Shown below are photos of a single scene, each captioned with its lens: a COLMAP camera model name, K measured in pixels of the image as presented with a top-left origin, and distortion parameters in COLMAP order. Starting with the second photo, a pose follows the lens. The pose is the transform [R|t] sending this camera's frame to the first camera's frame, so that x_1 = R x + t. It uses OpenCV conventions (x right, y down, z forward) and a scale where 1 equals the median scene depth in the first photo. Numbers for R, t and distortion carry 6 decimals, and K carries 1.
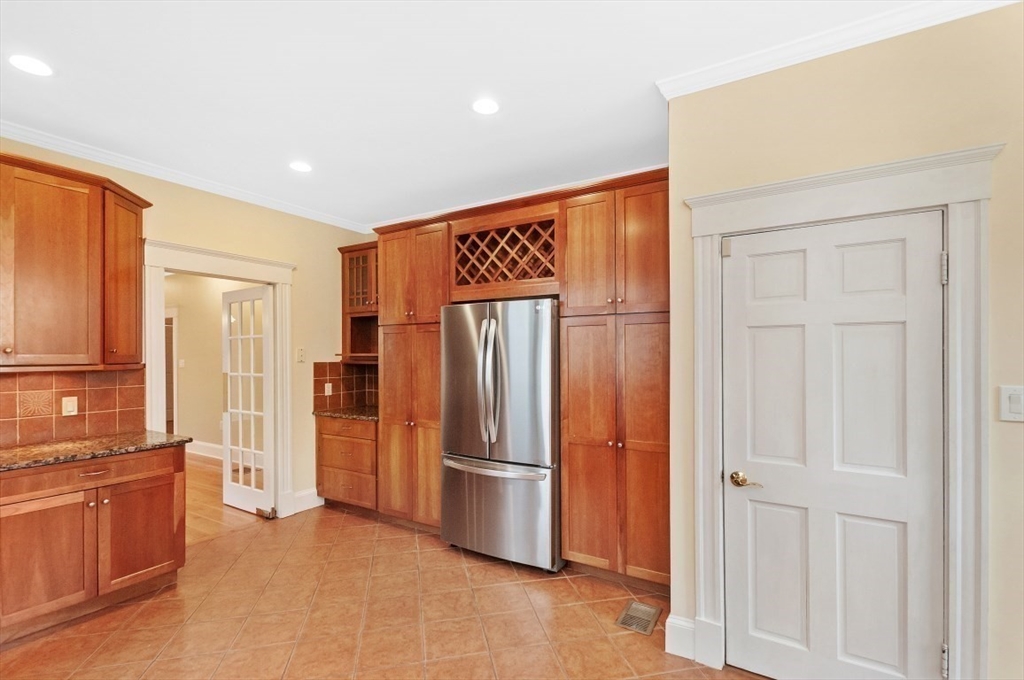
lens RADIAL K [[472.5, 0, 509.1], [0, 472.5, 349.8], [0, 0, 1]] dist [0.011222, -0.003737]
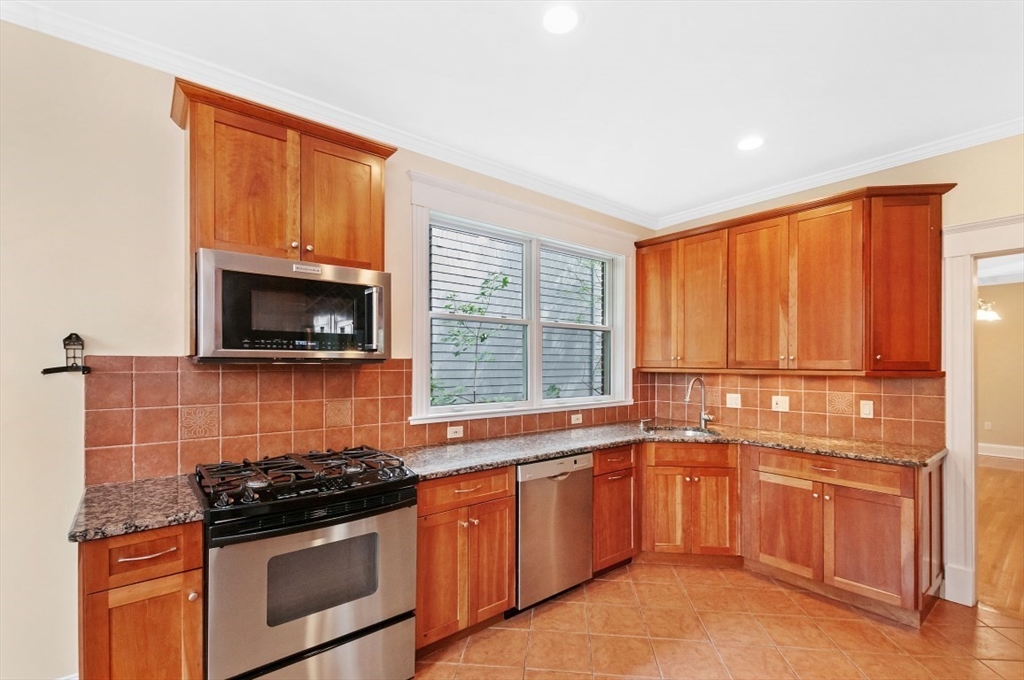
lens RADIAL K [[472.5, 0, 504.8], [0, 472.5, 358.5], [0, 0, 1]] dist [0.011222, -0.003737]
pose [[-0.304678, -0.002628, -0.952452, 0.348584], [0.005434, 0.999975, -0.004498, 0.005000], [0.952440, -0.006546, -0.304656, 0.560022]]
